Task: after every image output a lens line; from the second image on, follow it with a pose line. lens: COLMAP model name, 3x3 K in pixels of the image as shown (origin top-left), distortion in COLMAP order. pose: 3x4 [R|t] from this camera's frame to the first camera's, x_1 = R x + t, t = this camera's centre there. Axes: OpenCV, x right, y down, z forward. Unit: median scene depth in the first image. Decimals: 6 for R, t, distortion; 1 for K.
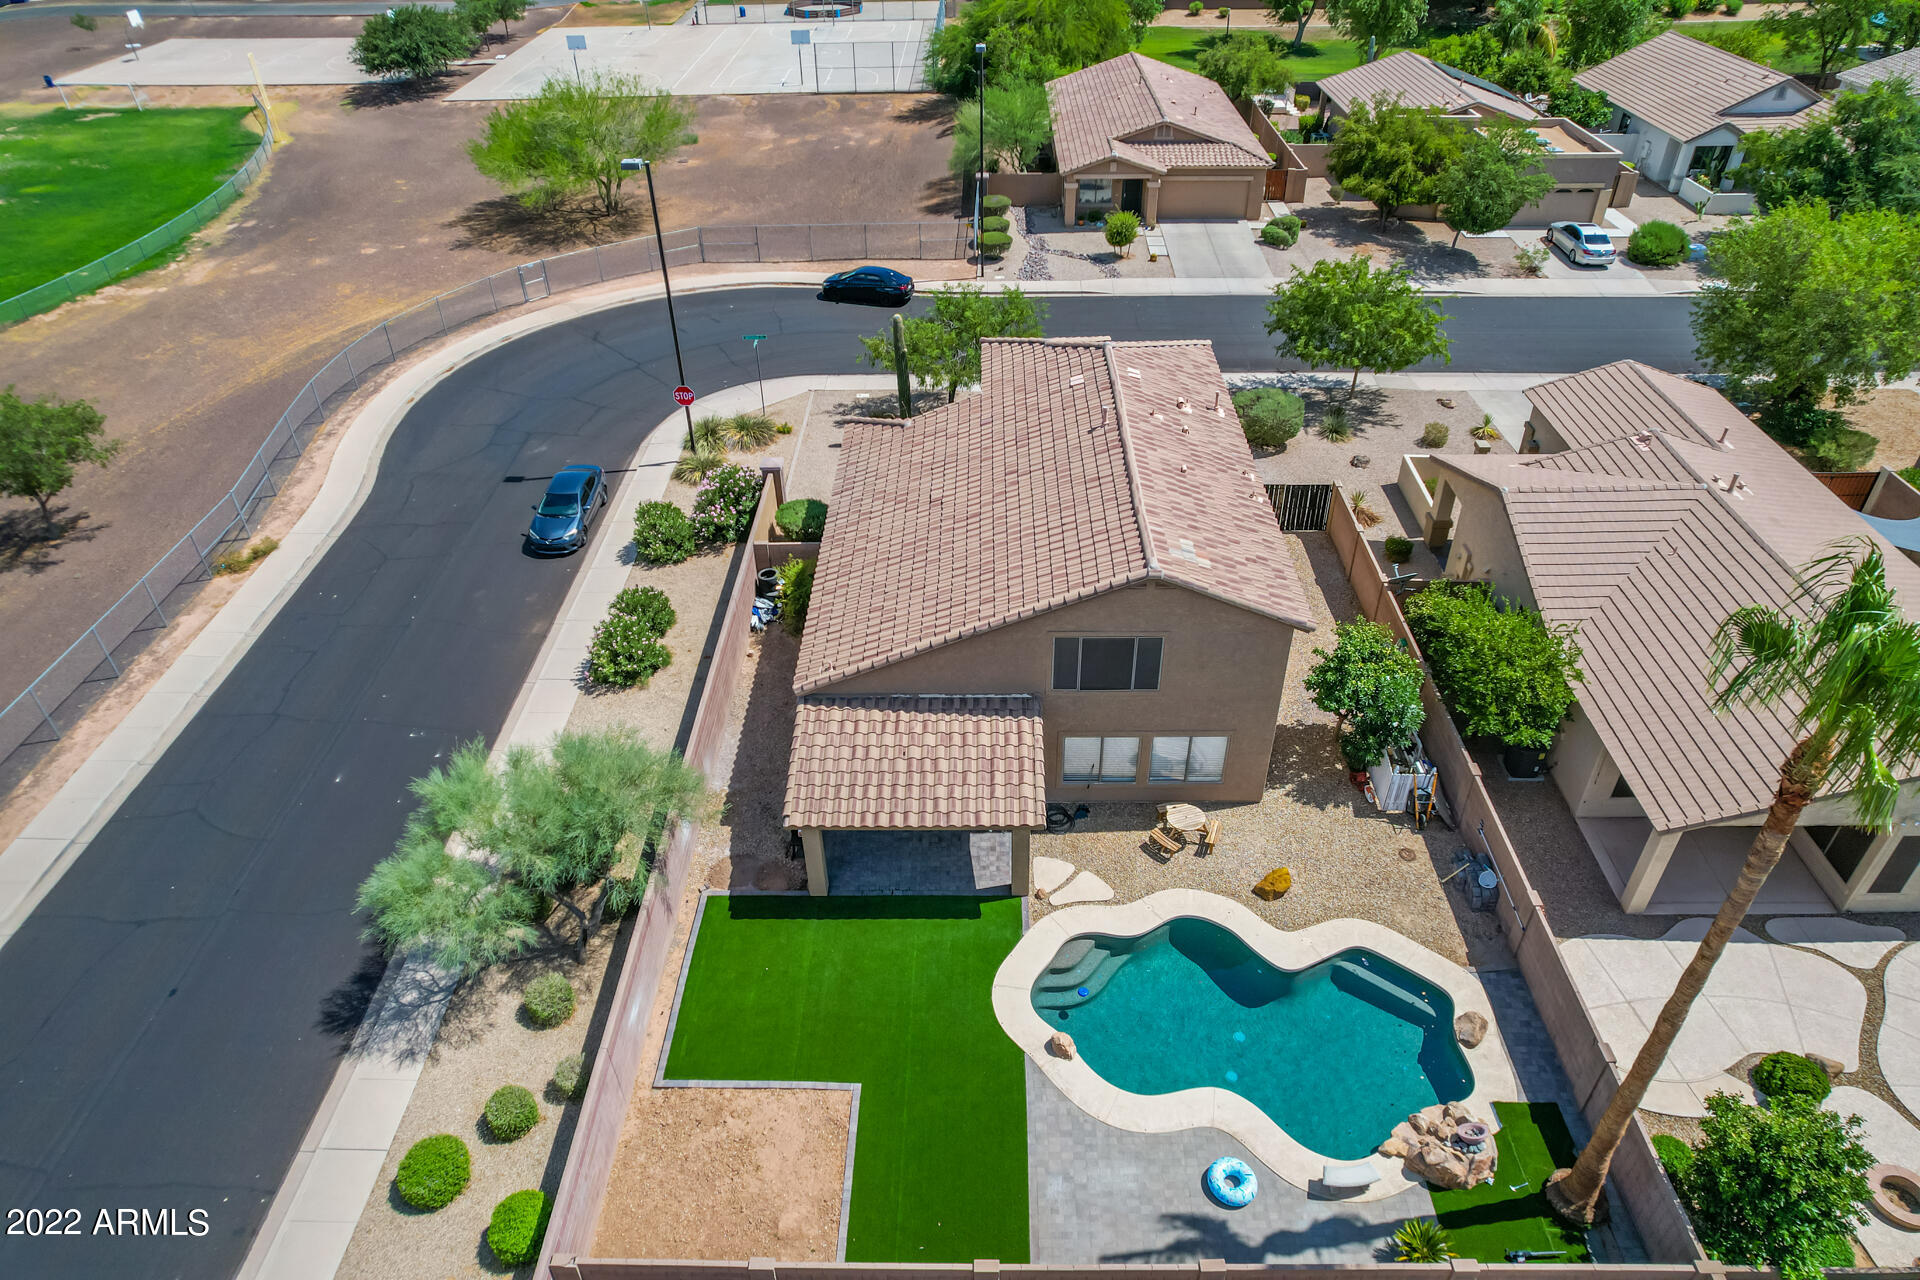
lens RADIAL K [[1222.9, 0, 965.2], [0, 1222.9, 666.8], [0, 0, 1]] dist [-0.076192, 0.069474]
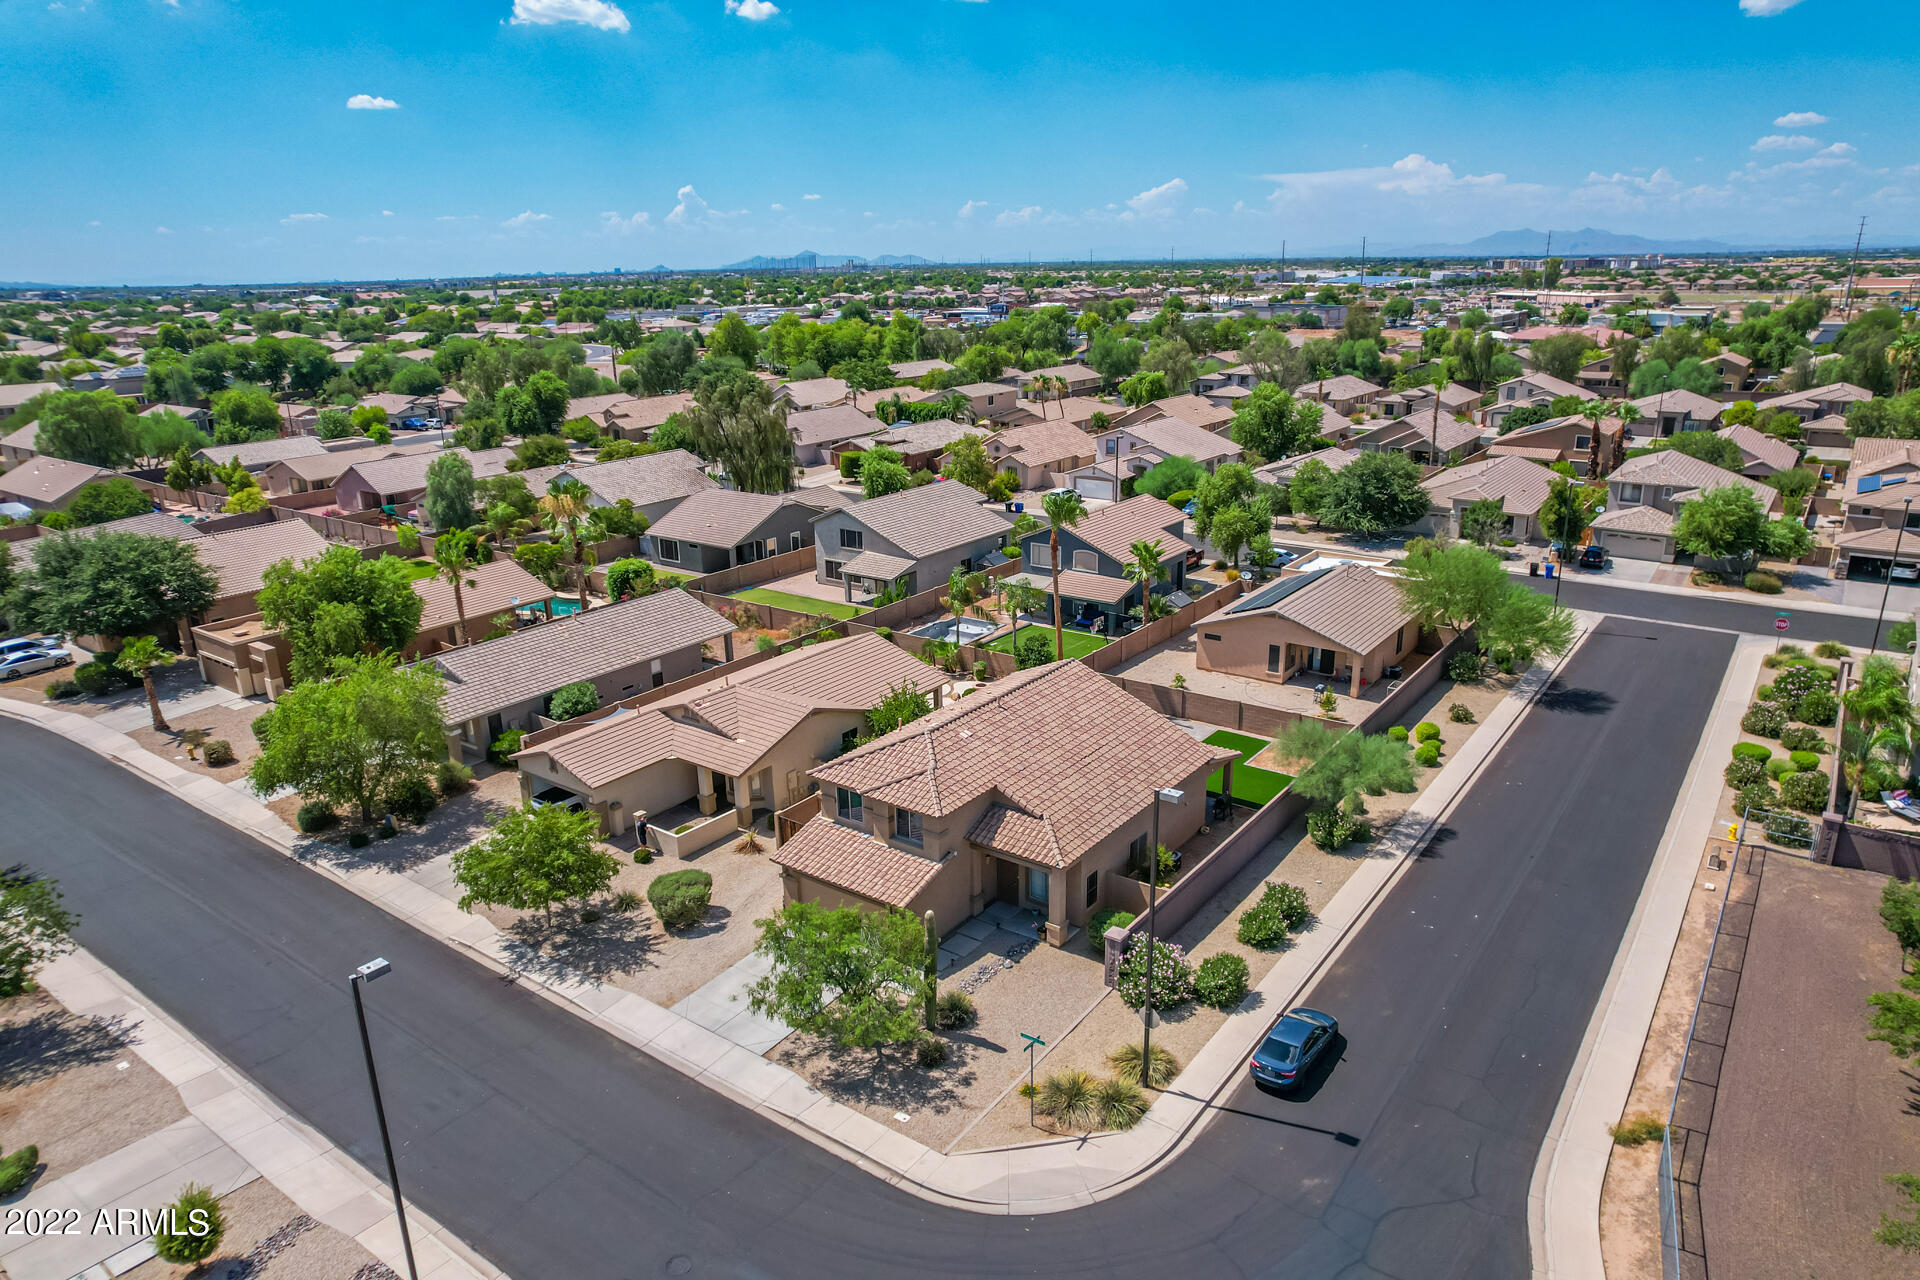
lens RADIAL K [[1222.9, 0, 965.2], [0, 1222.9, 666.8], [0, 0, 1]] dist [-0.076192, 0.069474]
pose [[-0.815497, -0.163812, 0.555095, -0.967676], [0.368680, 0.592295, 0.716423, -1.801760], [-0.446138, 0.788893, -0.422621, 2.063459]]
